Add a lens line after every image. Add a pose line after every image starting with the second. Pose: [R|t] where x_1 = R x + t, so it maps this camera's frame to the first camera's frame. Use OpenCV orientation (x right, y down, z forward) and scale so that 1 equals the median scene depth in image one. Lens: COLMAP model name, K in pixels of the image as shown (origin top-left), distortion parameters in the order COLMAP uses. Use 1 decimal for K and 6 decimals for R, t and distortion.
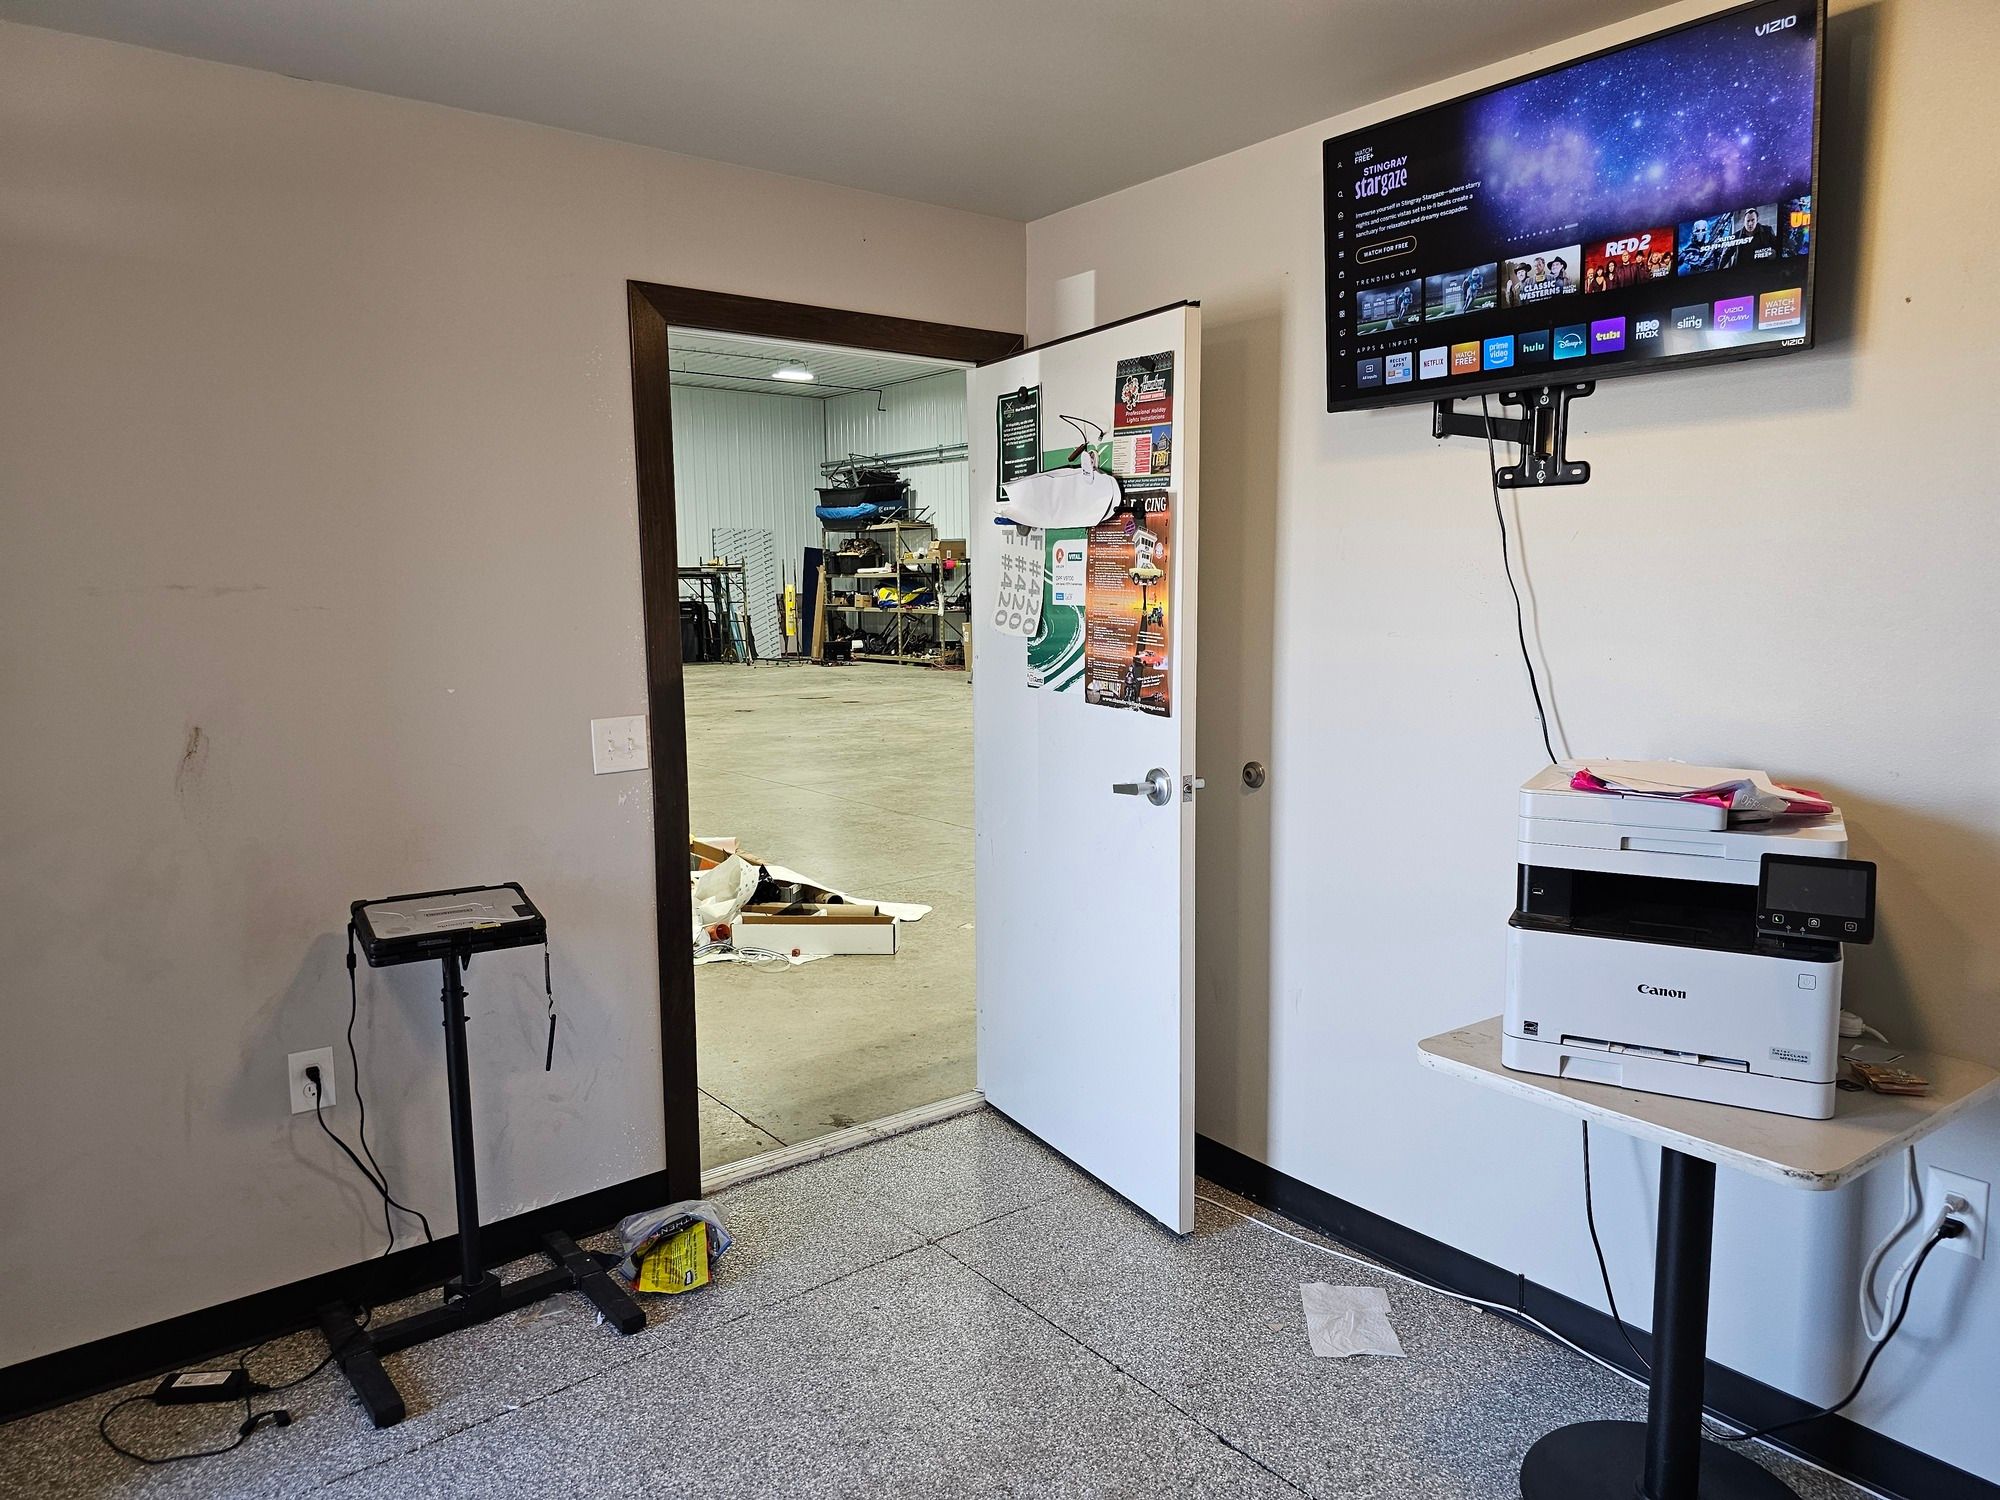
lens RADIAL K [[1334.5, 0, 1000.4], [0, 1334.5, 766.0], [0, 0, 1]] dist [0.056438, -0.056380]
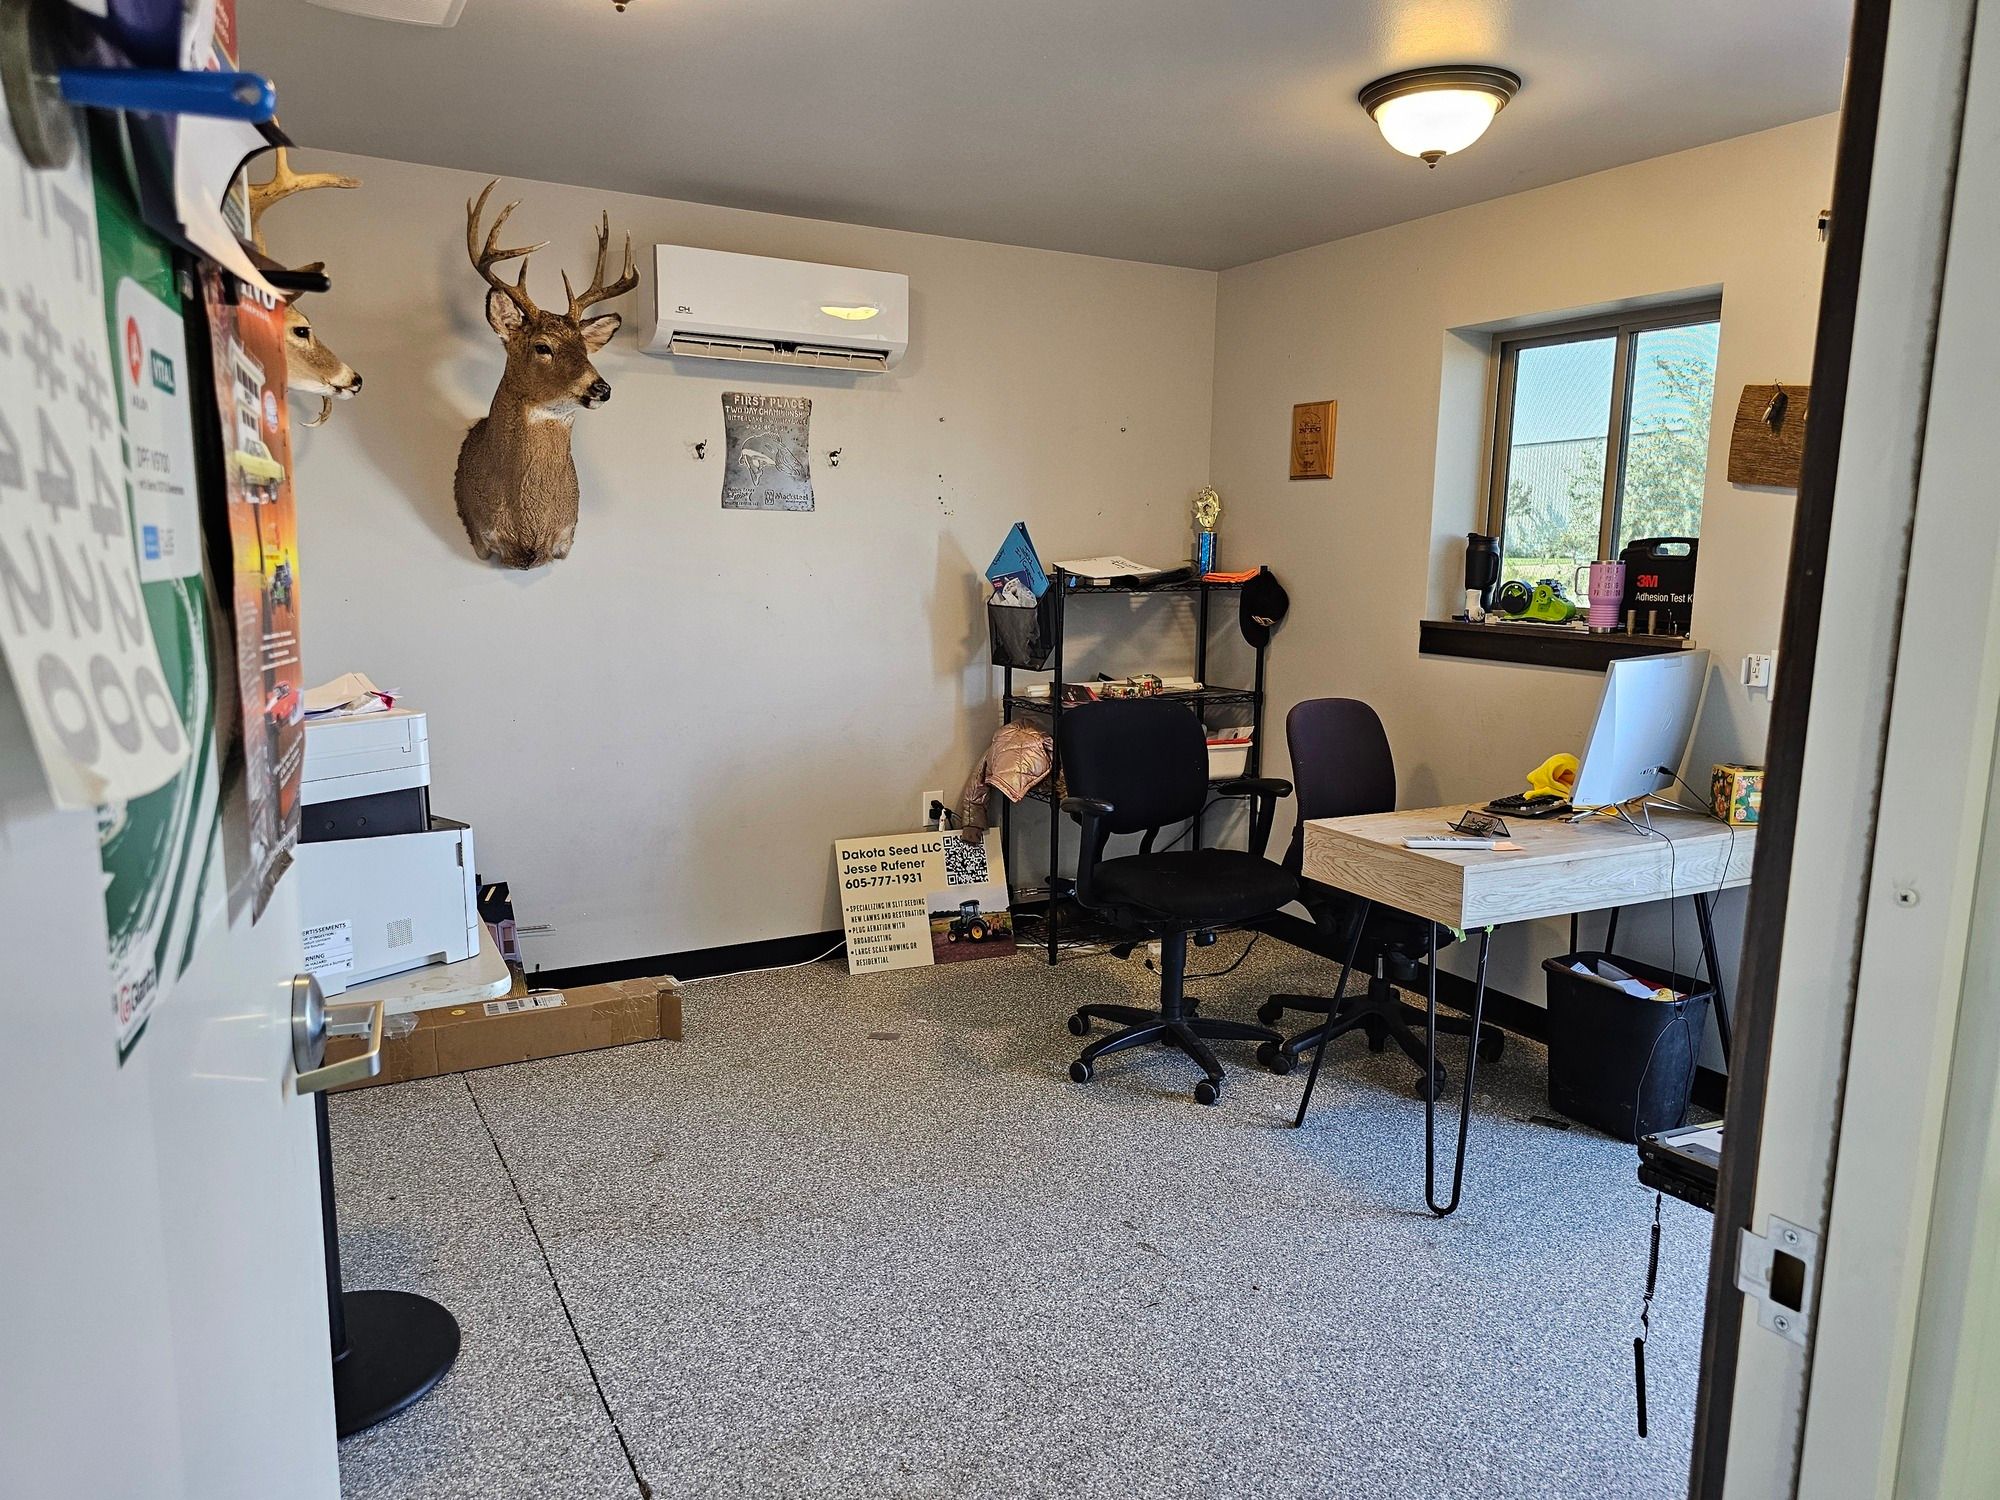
lens RADIAL K [[1334.5, 0, 999.1], [0, 1334.5, 749.8], [0, 0, 1]] dist [0.056438, -0.056380]
pose [[-0.989561, -0.030417, 0.140870, -0.138975], [0.013741, 0.953107, 0.302321, -0.180603], [-0.143460, 0.301100, -0.942740, 1.344229]]
